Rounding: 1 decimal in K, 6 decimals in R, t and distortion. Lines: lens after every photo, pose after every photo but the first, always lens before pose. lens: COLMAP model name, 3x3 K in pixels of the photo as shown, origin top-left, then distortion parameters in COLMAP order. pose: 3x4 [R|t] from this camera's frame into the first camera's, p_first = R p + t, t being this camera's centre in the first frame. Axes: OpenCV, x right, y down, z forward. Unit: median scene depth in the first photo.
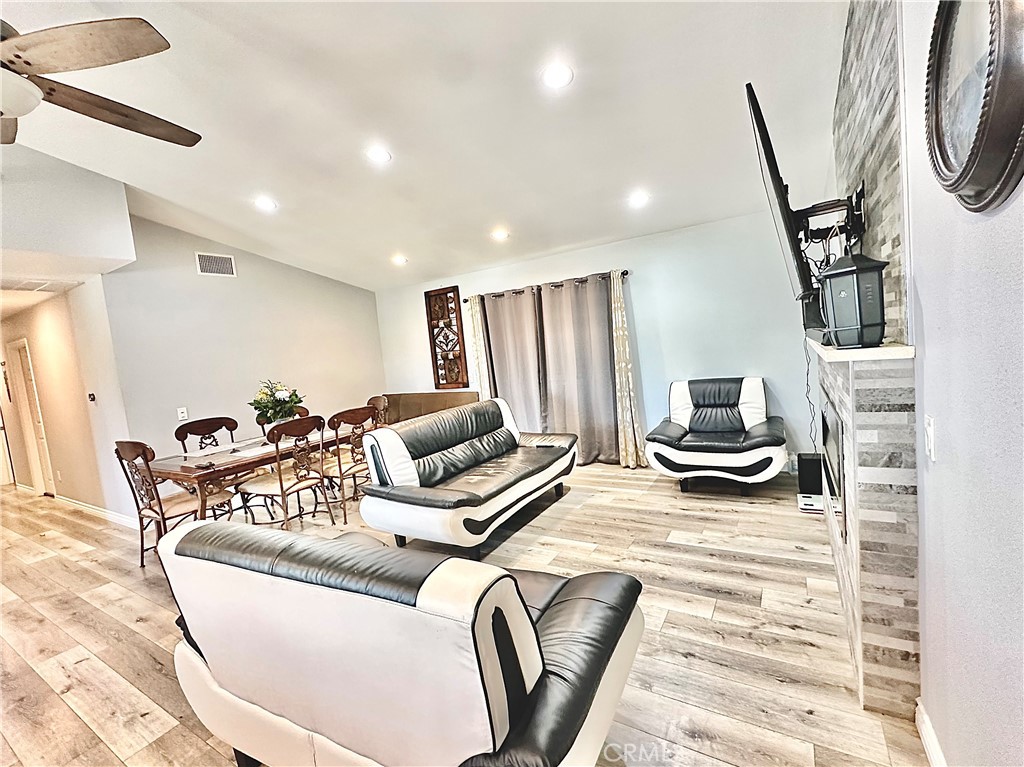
lens RADIAL K [[447.0, 0, 513.0], [0, 447.0, 386.1], [0, 0, 1]] dist [-0.001662, -0.000107]
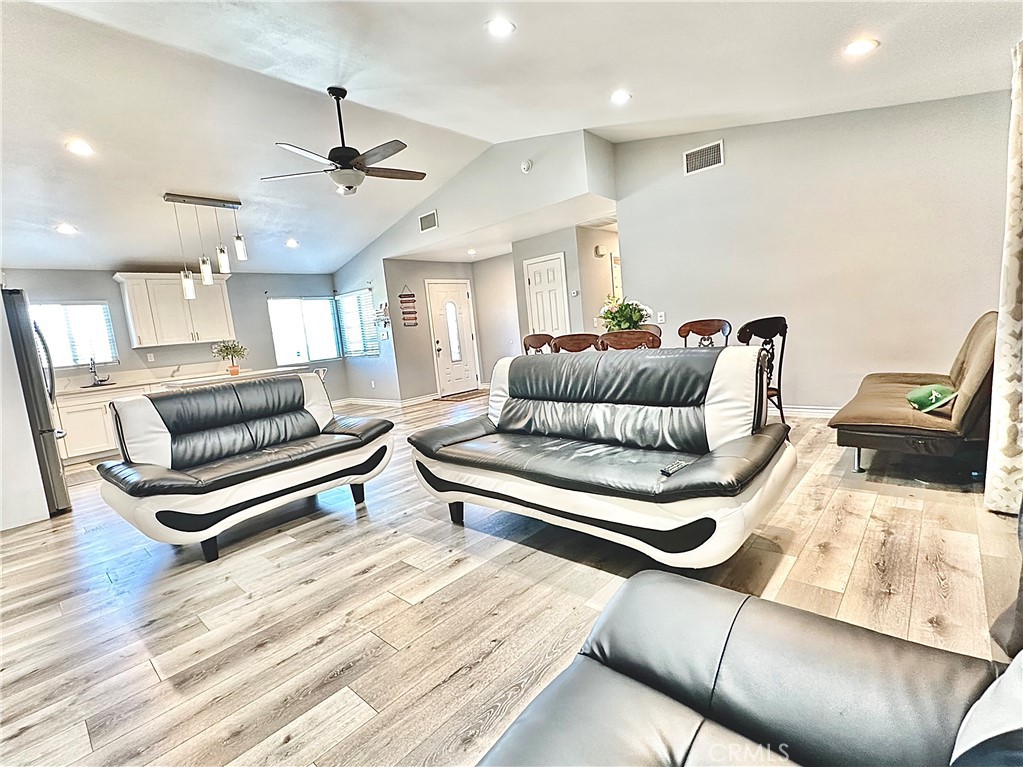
lens RADIAL K [[474.2, 0, 510.4], [0, 474.2, 386.0], [0, 0, 1]] dist [-0.004646, 0.001415]
pose [[-0.181711, 0.228201, -0.956507, 0.365201], [0.030562, 0.973541, 0.226459, -0.037277], [0.982877, 0.011917, -0.183878, 0.639047]]
